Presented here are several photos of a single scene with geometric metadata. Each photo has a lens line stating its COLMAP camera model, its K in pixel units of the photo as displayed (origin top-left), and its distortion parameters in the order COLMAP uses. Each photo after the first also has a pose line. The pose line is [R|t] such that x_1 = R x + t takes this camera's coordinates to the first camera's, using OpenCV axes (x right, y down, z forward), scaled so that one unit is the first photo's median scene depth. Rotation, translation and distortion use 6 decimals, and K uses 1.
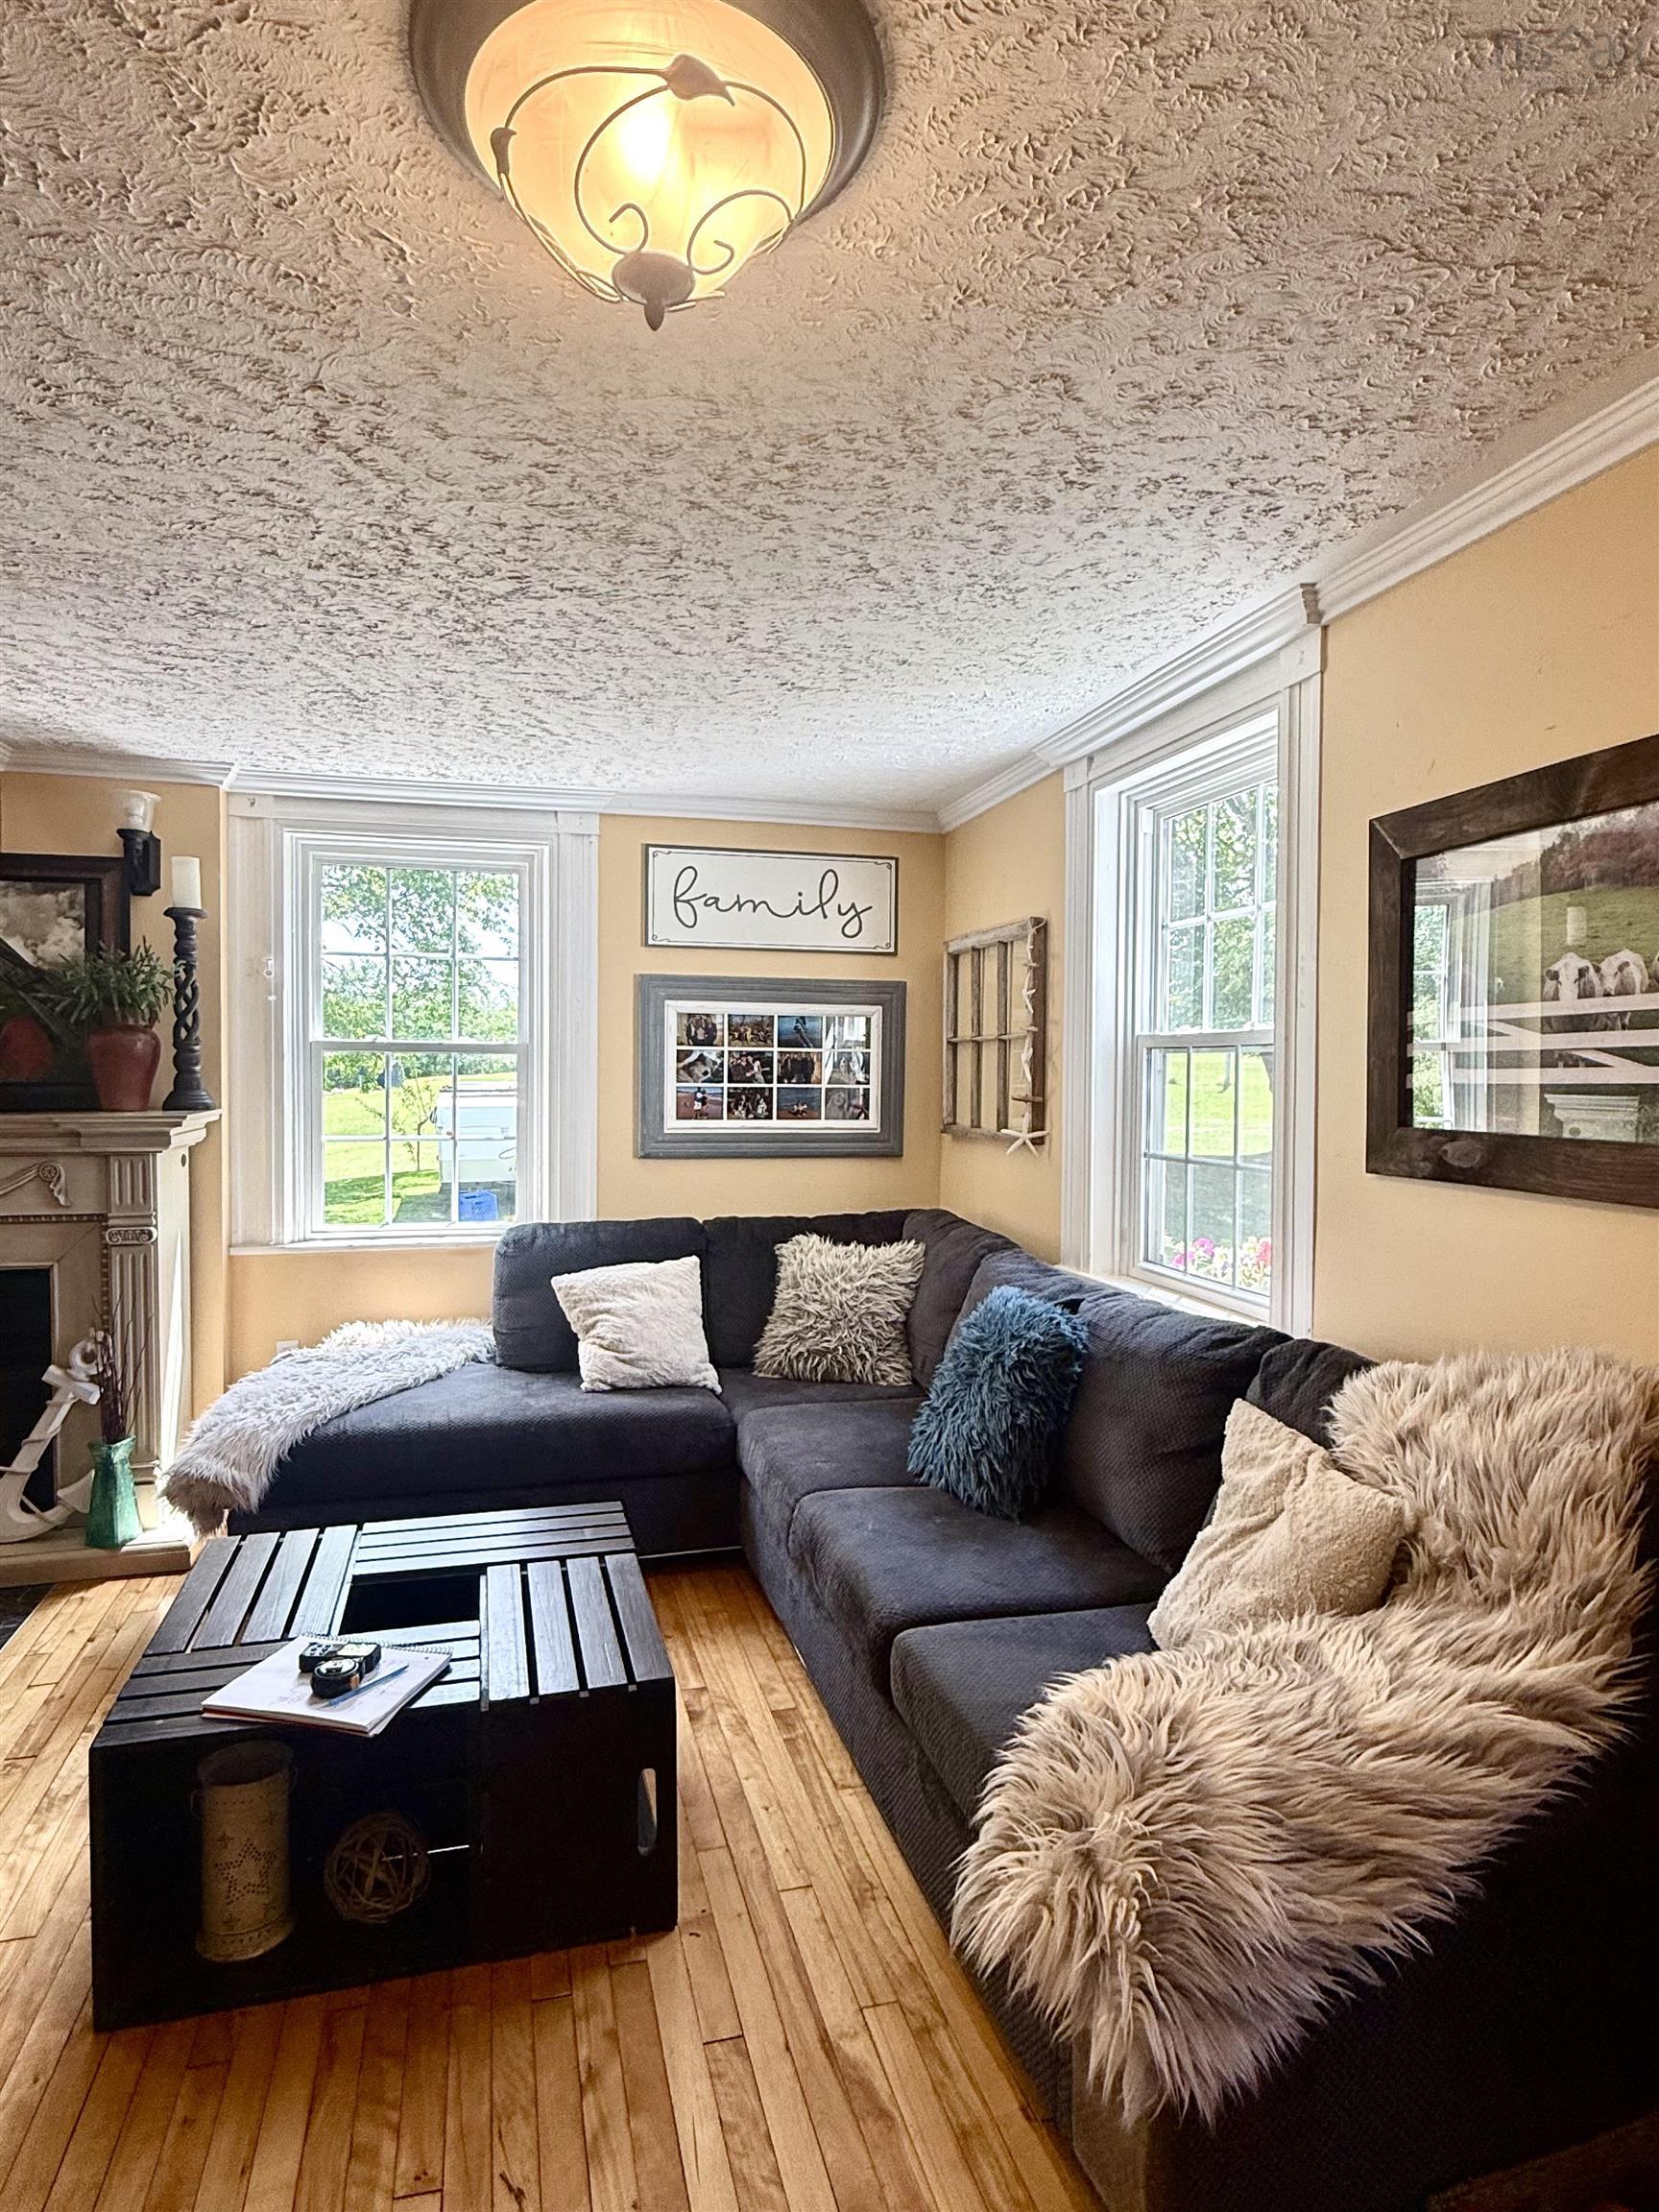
lens RADIAL K [[1287.2, 0, 831.6], [0, 1287.2, 1107.0], [0, 0, 1]] dist [-0.002128, -0.000253]
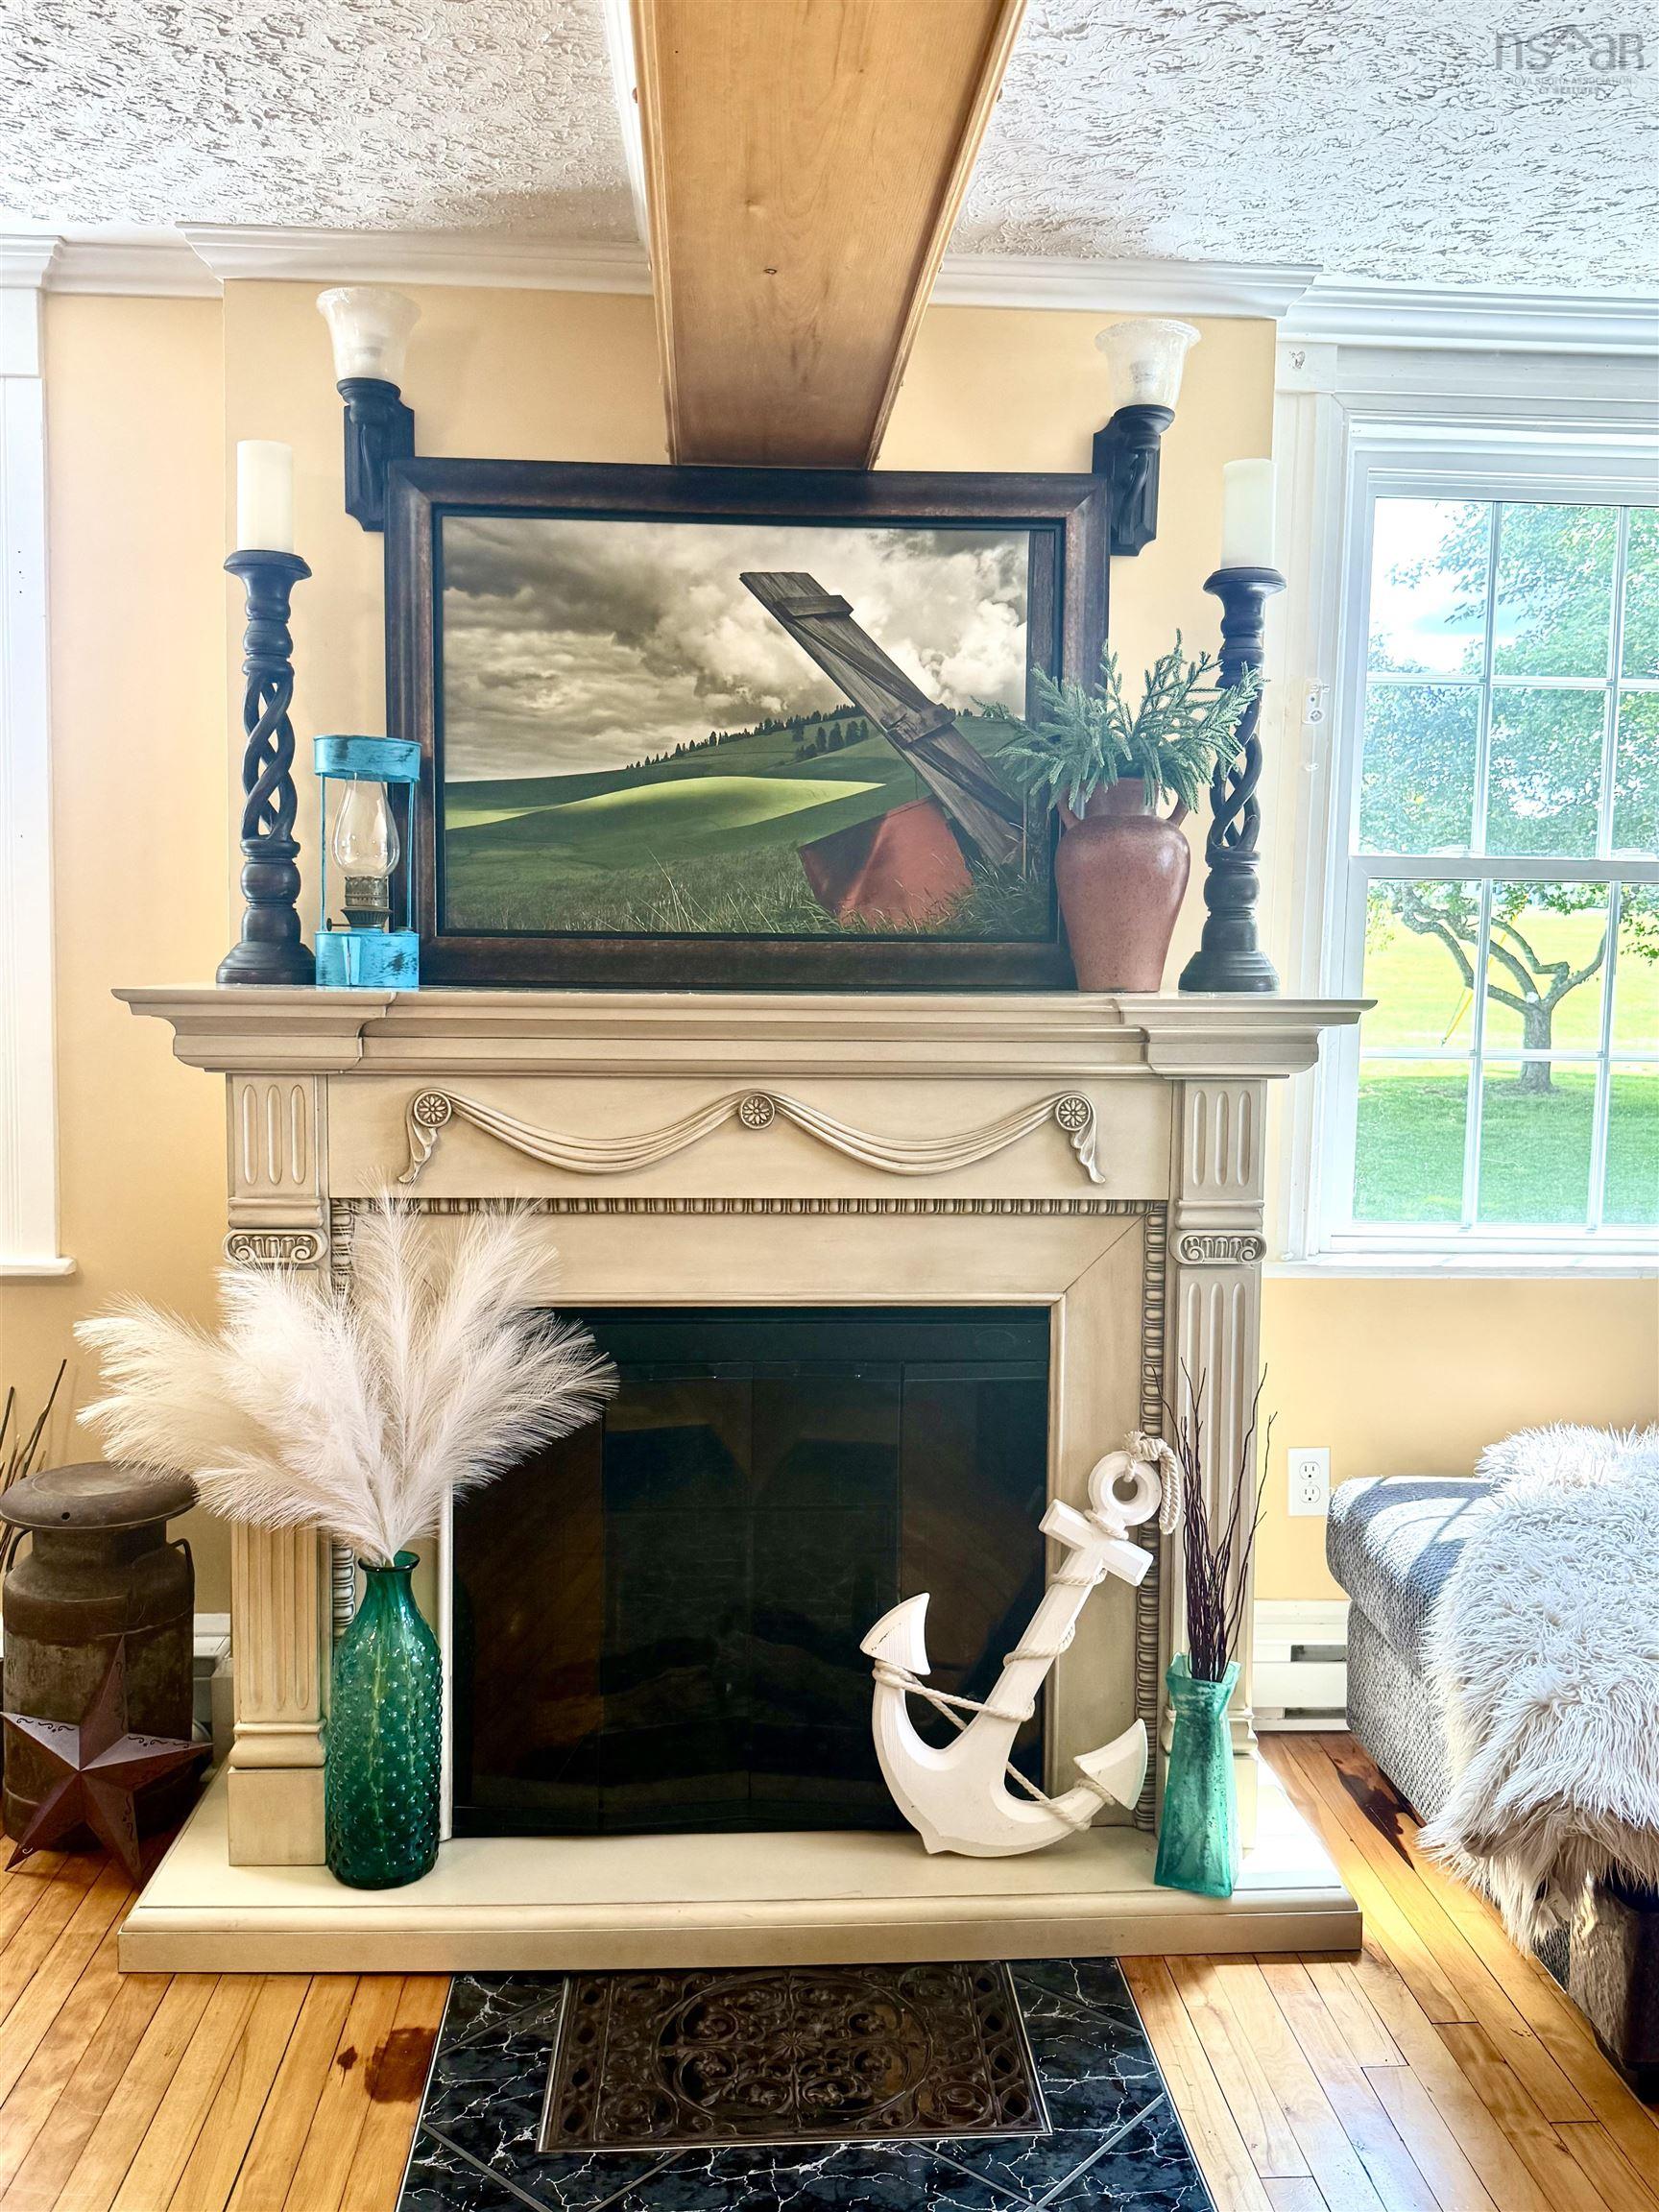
lens RADIAL K [[1962.1, 0, 831.7], [0, 1962.1, 1107.8], [0, 0, 1]] dist [0.069362, -0.005960]
pose [[0.980260, 0.021905, -0.196494, -0.540379], [-0.012000, 0.998603, 0.051459, 0.011047], [0.197346, -0.048085, 0.979154, 0.245189]]
